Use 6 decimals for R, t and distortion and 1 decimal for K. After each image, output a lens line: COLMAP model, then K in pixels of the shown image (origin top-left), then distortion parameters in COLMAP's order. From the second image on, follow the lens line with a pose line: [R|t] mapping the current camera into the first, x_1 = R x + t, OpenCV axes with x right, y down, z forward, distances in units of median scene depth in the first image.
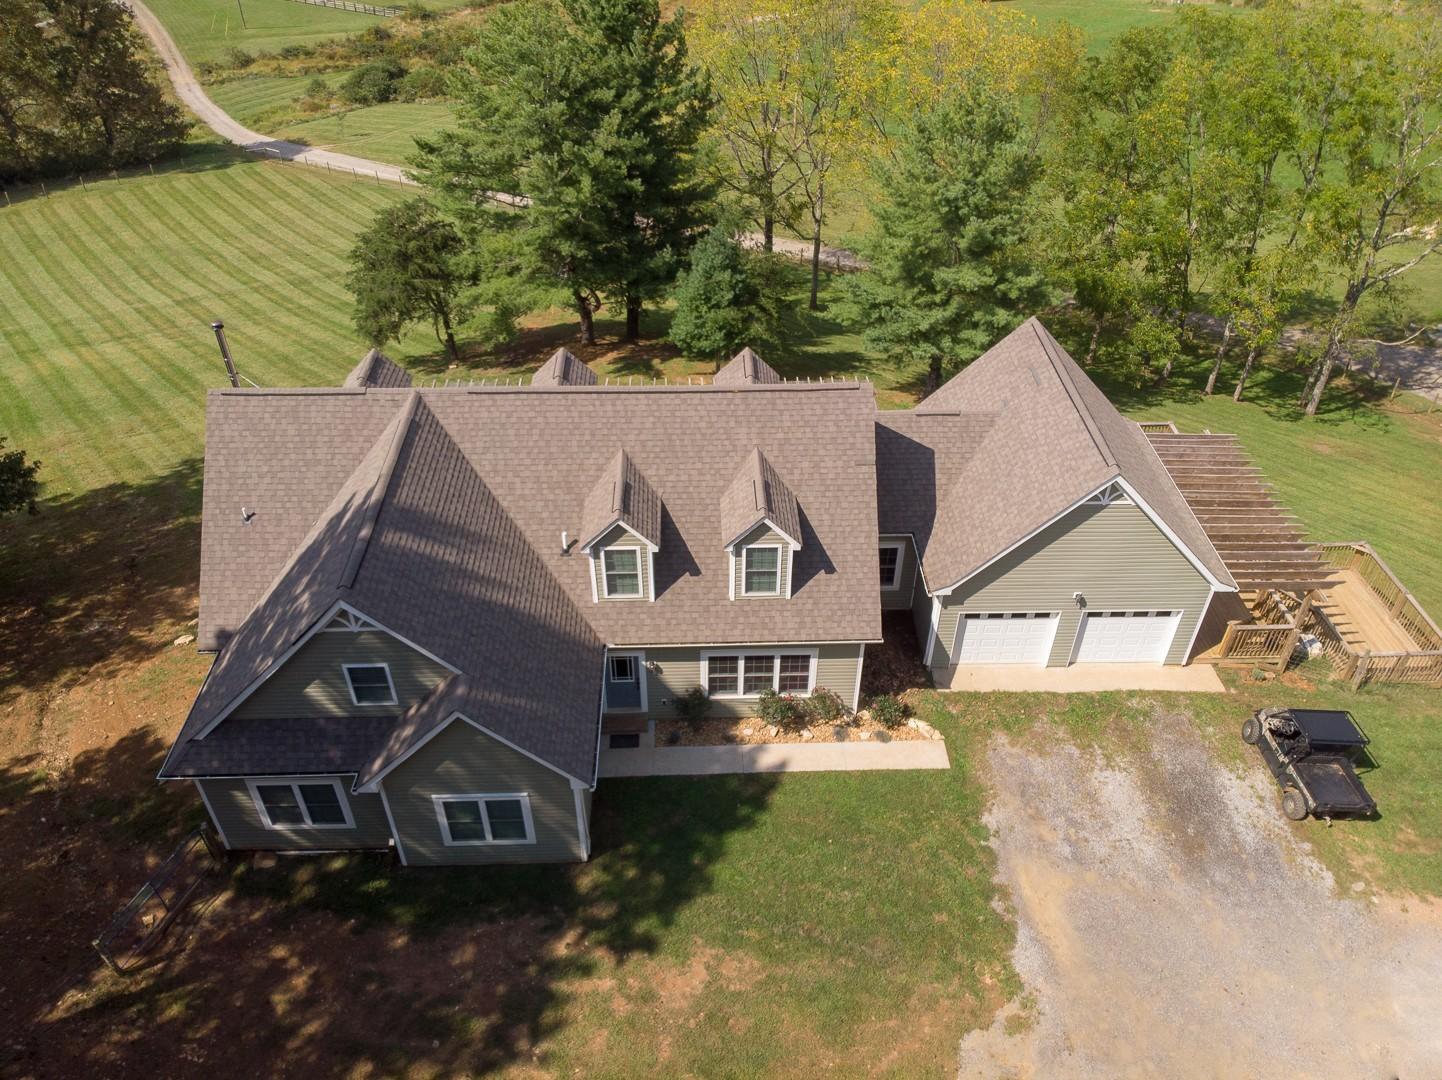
lens RADIAL K [[1067.3, 0, 716.2], [0, 1067.3, 539.0], [0, 0, 1]] dist [-0.005020, 0.012949]
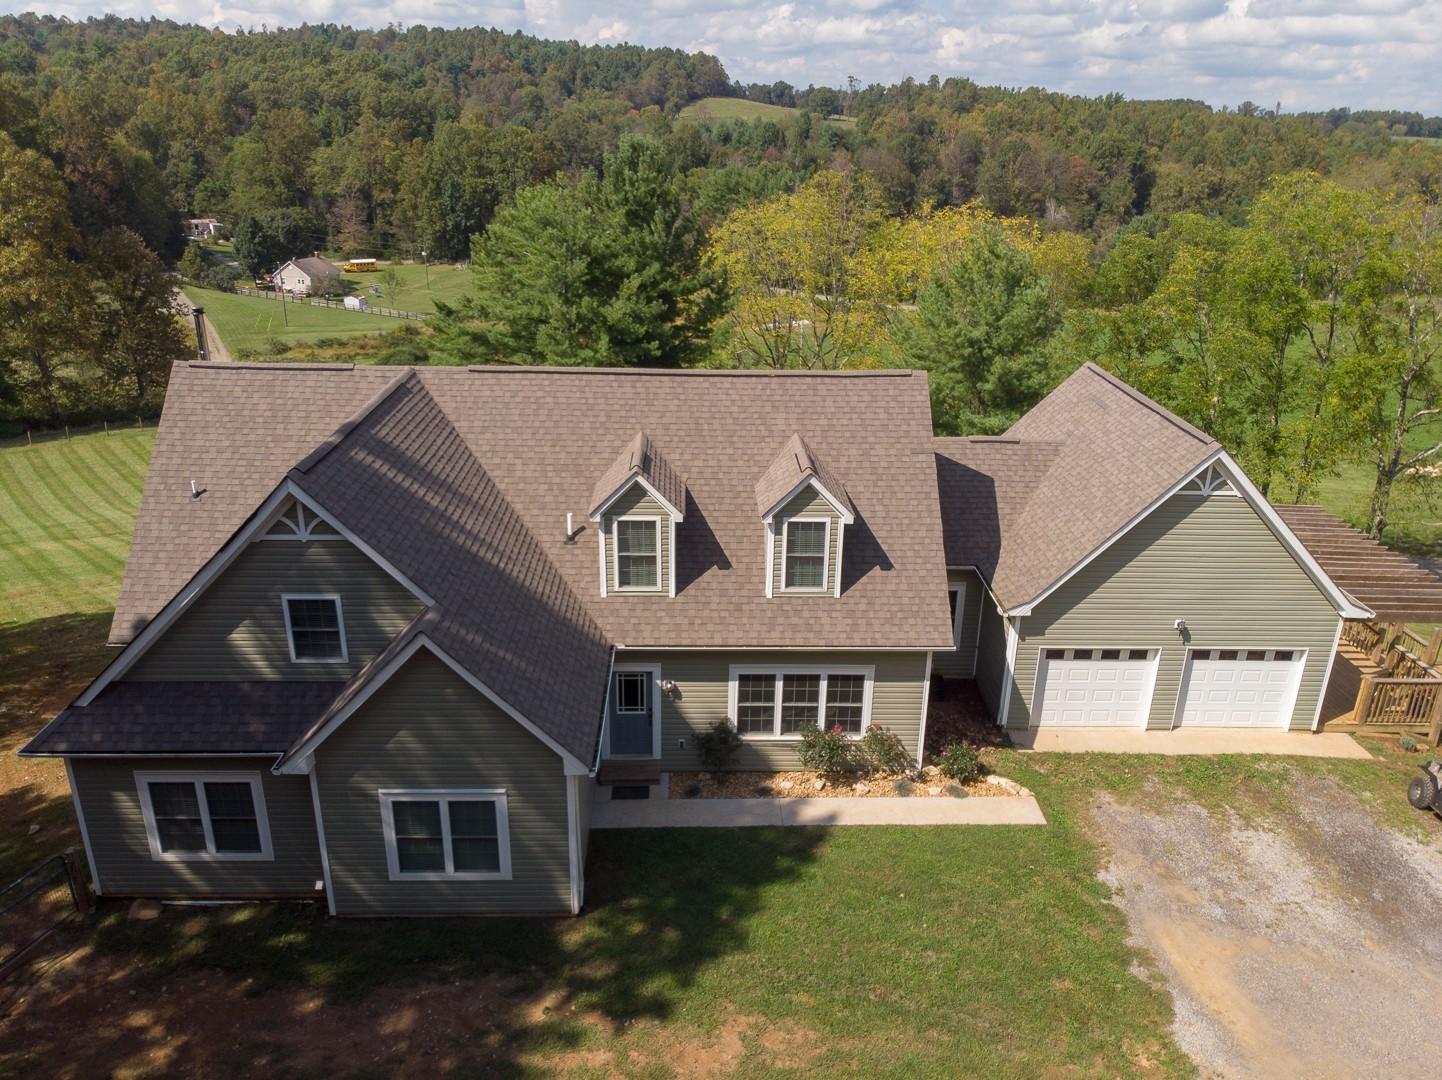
lens RADIAL K [[1067.3, 0, 716.9], [0, 1067.3, 535.0], [0, 0, 1]] dist [-0.005020, 0.012949]
pose [[0.999899, 0.014149, 0.001342, -0.027135], [-0.013090, 0.953602, -0.300784, 0.258538], [-0.005535, 0.300736, 0.953691, 0.199211]]
